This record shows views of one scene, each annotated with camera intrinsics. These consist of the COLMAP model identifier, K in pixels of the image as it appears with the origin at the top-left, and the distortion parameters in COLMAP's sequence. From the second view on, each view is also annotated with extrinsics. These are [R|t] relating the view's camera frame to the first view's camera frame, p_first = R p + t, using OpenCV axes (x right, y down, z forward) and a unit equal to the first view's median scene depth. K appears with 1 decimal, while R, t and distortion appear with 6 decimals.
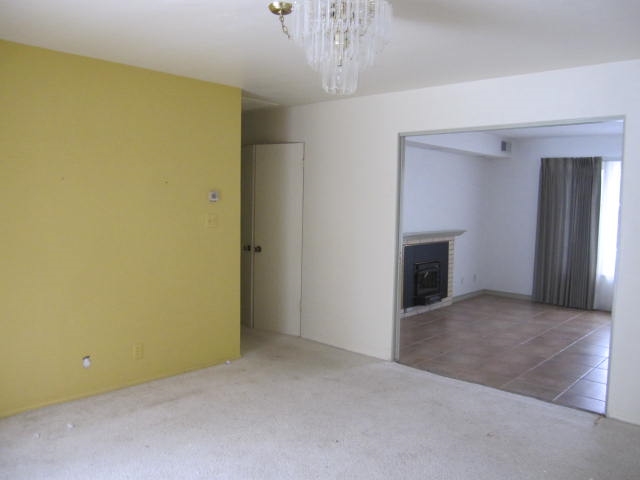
lens RADIAL K [[528.3, 0, 318.5], [0, 528.3, 239.5], [0, 0, 1]] dist [-0.065508, 0.030818]
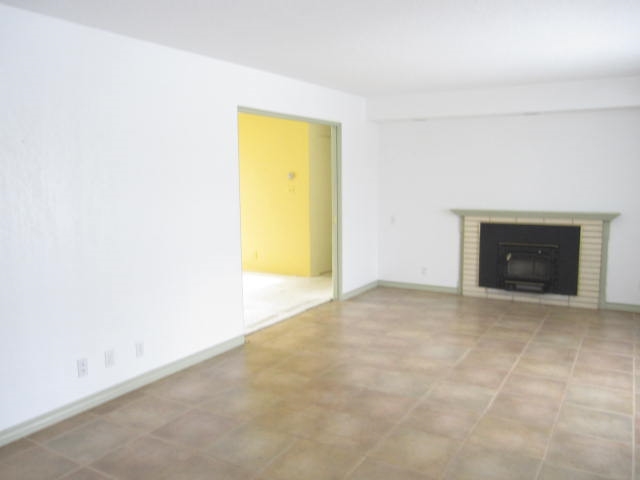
lens RADIAL K [[528.3, 0, 318.6], [0, 528.3, 241.0], [0, 0, 1]] dist [-0.065508, 0.030818]
pose [[0.198713, 0.101975, -0.974738, 0.926260], [-0.062278, 0.993876, 0.091281, -0.020453], [0.978077, 0.042566, 0.203846, 0.452785]]
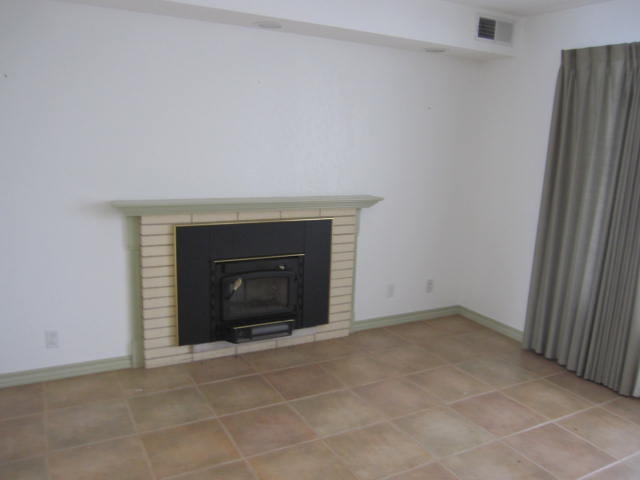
lens RADIAL K [[528.3, 0, 321.8], [0, 528.3, 243.1], [0, 0, 1]] dist [-0.065508, 0.030818]
pose [[0.947056, 0.085005, -0.309611, 0.396170], [-0.049634, 0.991485, 0.120394, -0.034085], [0.317209, -0.098653, 0.943211, 0.505836]]
